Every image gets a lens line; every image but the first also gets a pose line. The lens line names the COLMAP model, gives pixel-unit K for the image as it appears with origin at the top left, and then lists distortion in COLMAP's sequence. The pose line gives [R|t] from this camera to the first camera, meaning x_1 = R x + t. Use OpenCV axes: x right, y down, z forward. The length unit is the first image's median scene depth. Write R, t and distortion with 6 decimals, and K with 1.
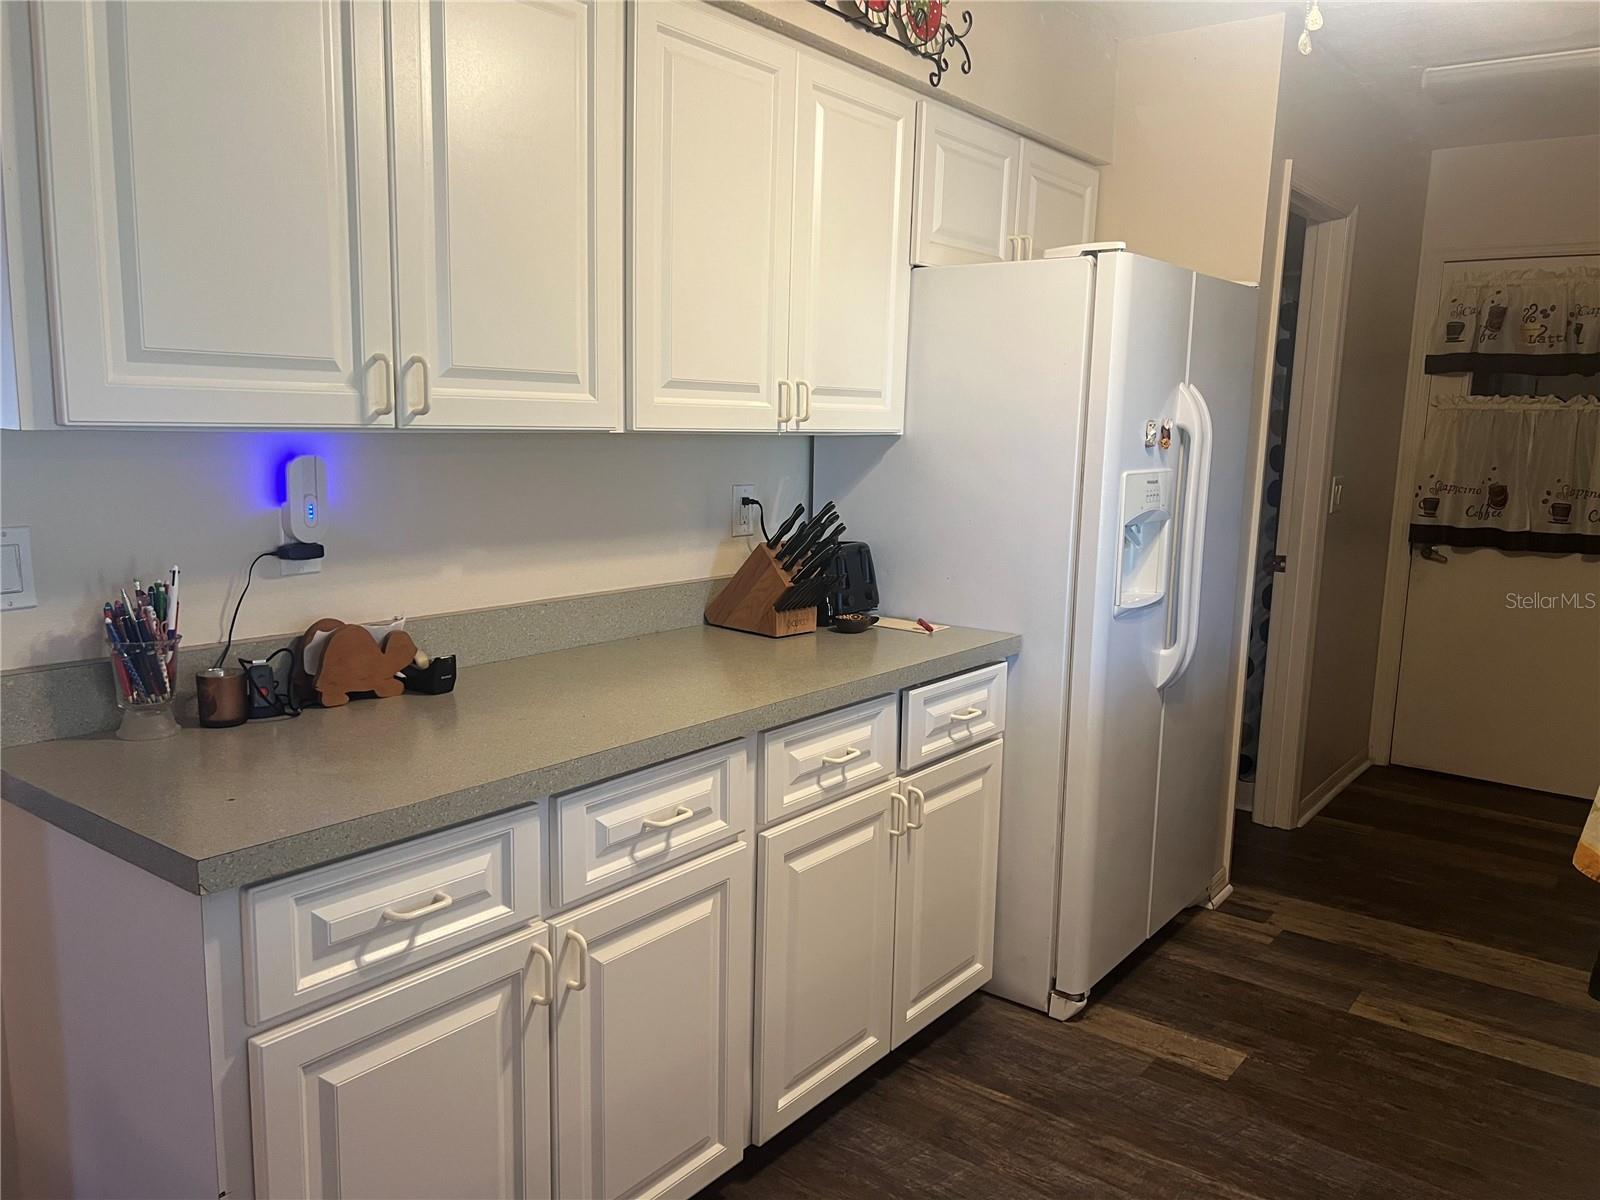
lens RADIAL K [[1223.1, 0, 798.5], [0, 1223.1, 603.1], [0, 0, 1]] dist [0.008822, -0.004404]
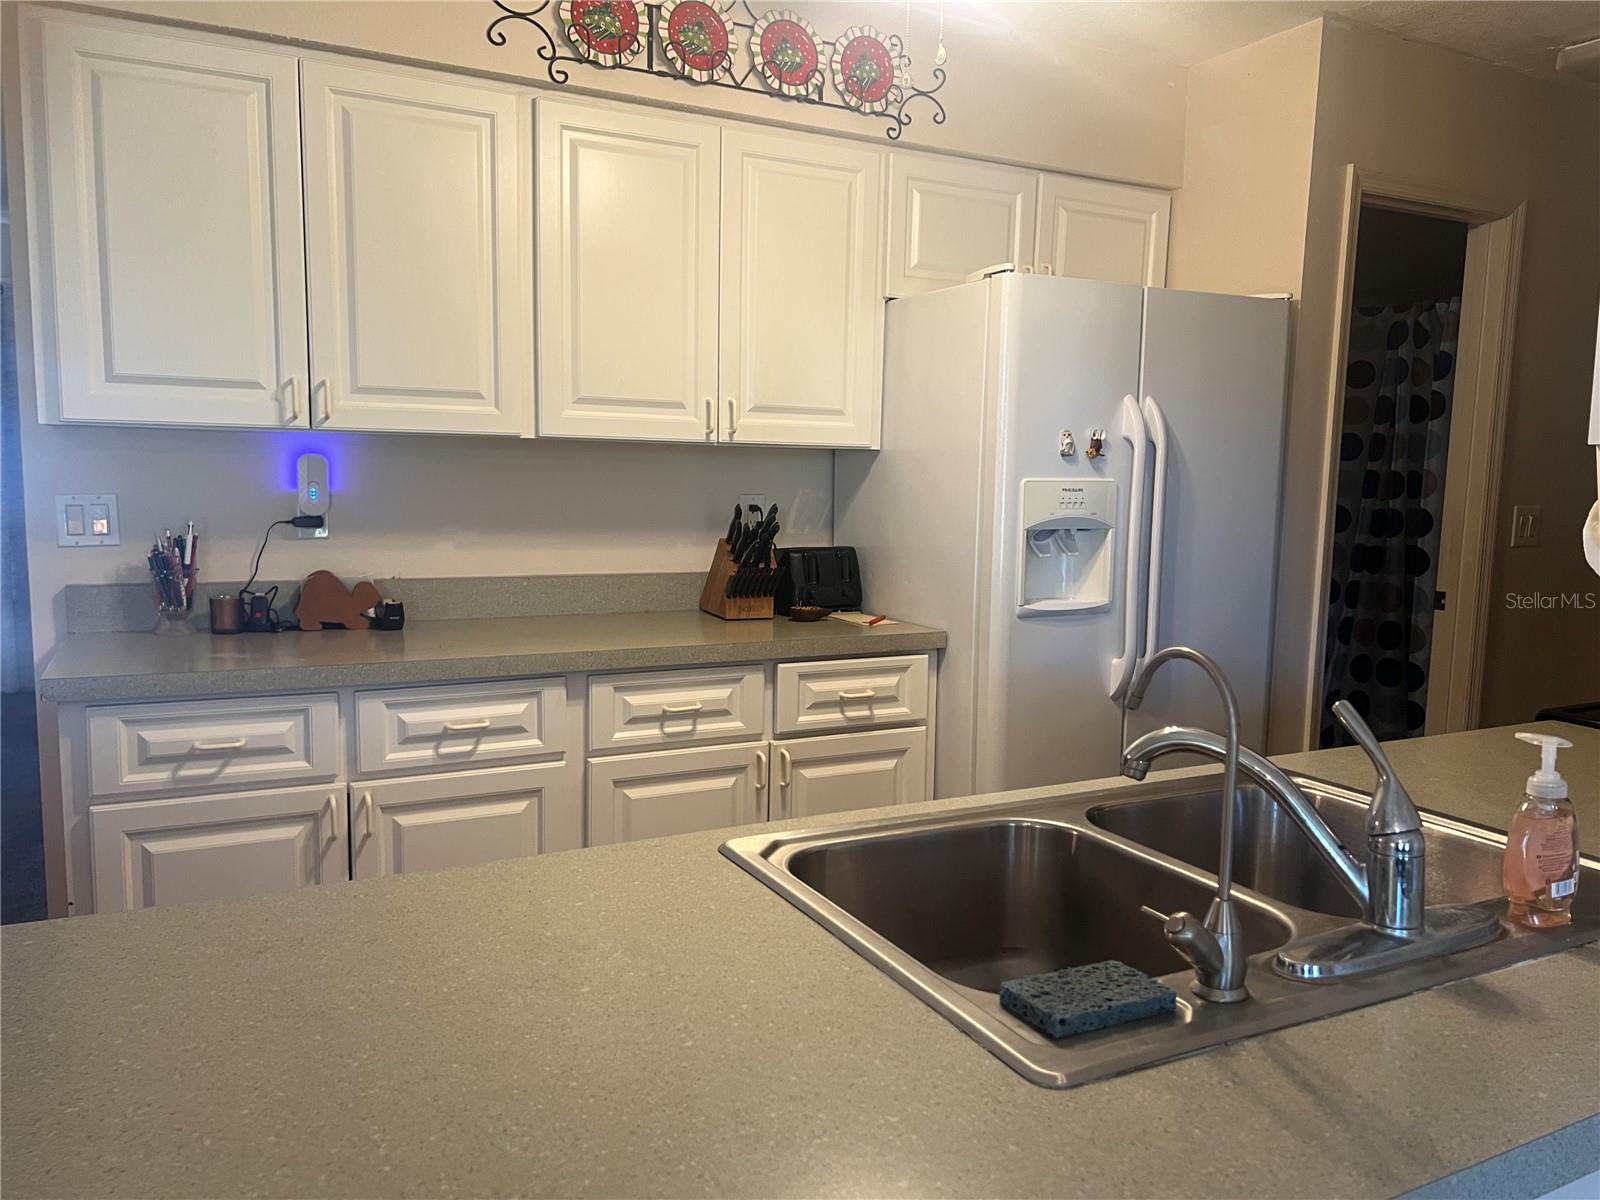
lens RADIAL K [[1223.1, 0, 814.7], [0, 1223.1, 602.1], [0, 0, 1]] dist [0.008822, -0.004404]
pose [[0.904288, 0.042069, -0.424846, 0.664395], [-0.064273, 0.997206, -0.038060, 0.060872], [0.422058, 0.061723, 0.904465, -0.026631]]
